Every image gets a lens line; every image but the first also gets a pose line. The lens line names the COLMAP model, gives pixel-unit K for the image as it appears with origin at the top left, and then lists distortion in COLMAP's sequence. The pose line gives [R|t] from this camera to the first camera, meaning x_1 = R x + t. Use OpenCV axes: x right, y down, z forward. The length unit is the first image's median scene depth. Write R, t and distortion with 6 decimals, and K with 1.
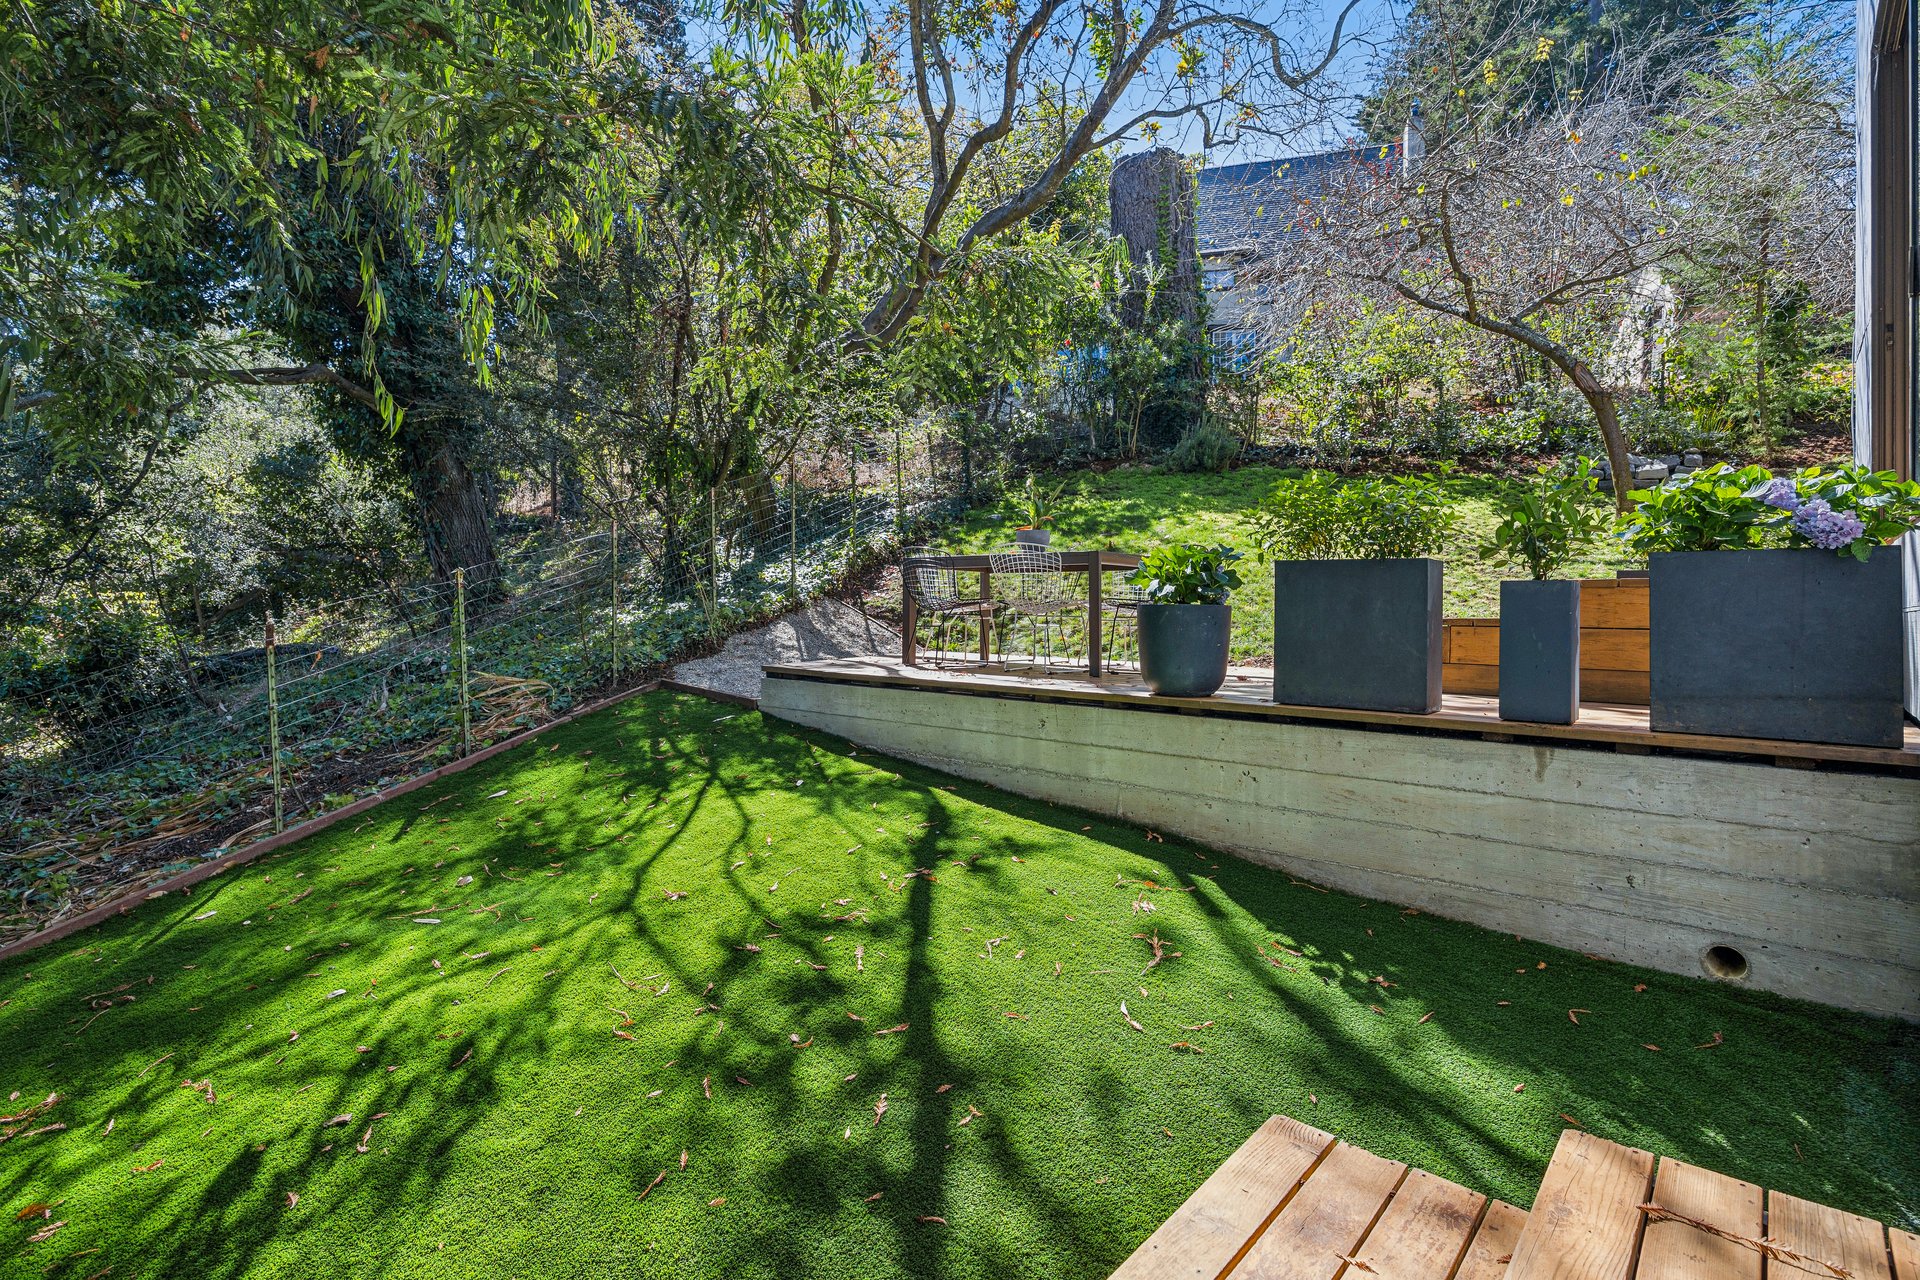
lens RADIAL K [[946.5, 0, 956.8], [0, 946.5, 613.4], [0, 0, 1]] dist [-0.010081, 0.006729]
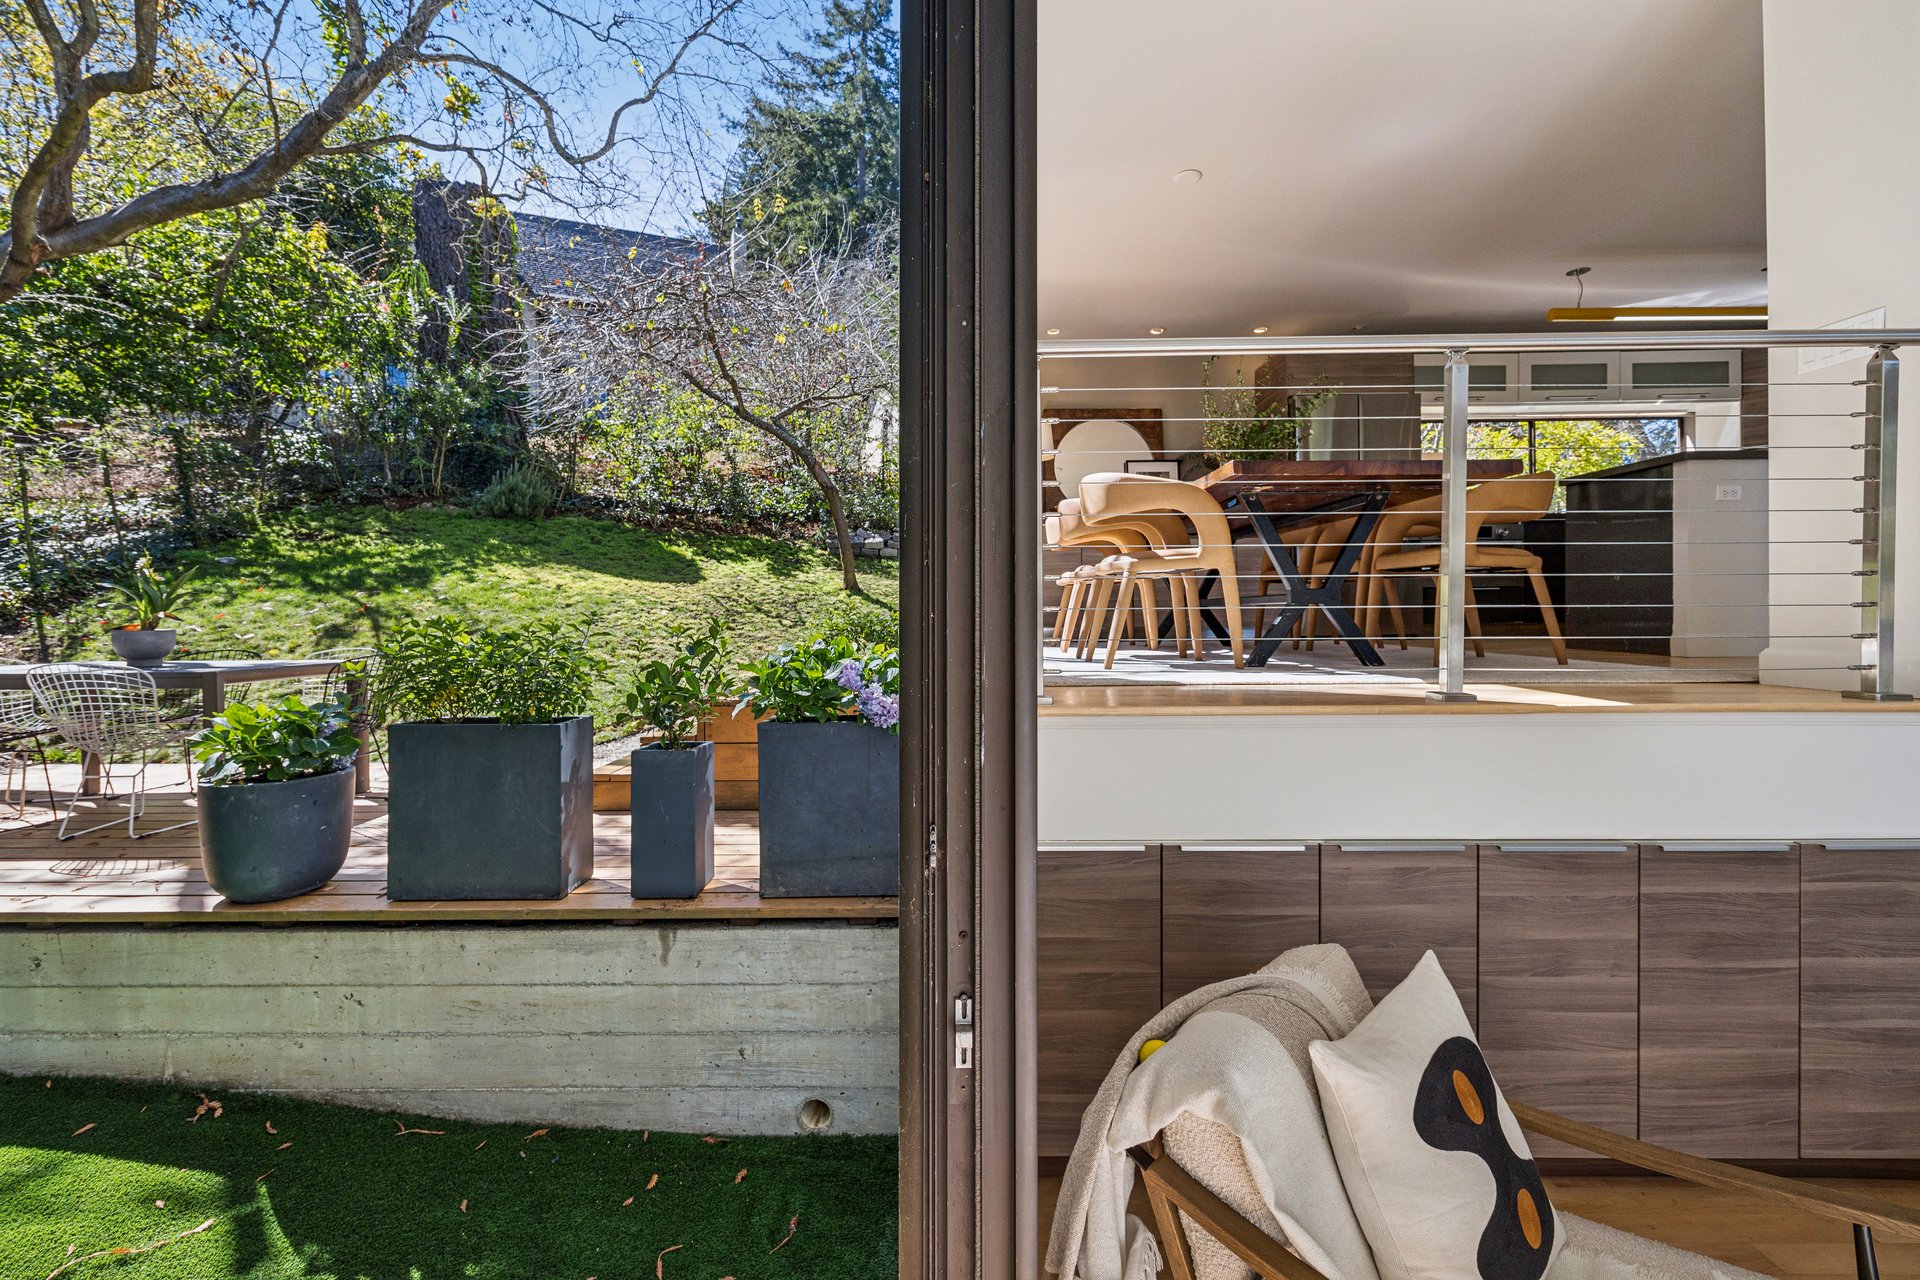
lens RADIAL K [[770.9, 0, 960.1], [0, 770.9, 634.4], [0, 0, 1]] dist [-0.002710, 0.000914]
pose [[0.761916, -0.033570, 0.646805, 0.113478], [0.015903, 0.999324, 0.033133, -0.059551], [-0.647480, -0.014959, 0.761935, 0.066791]]
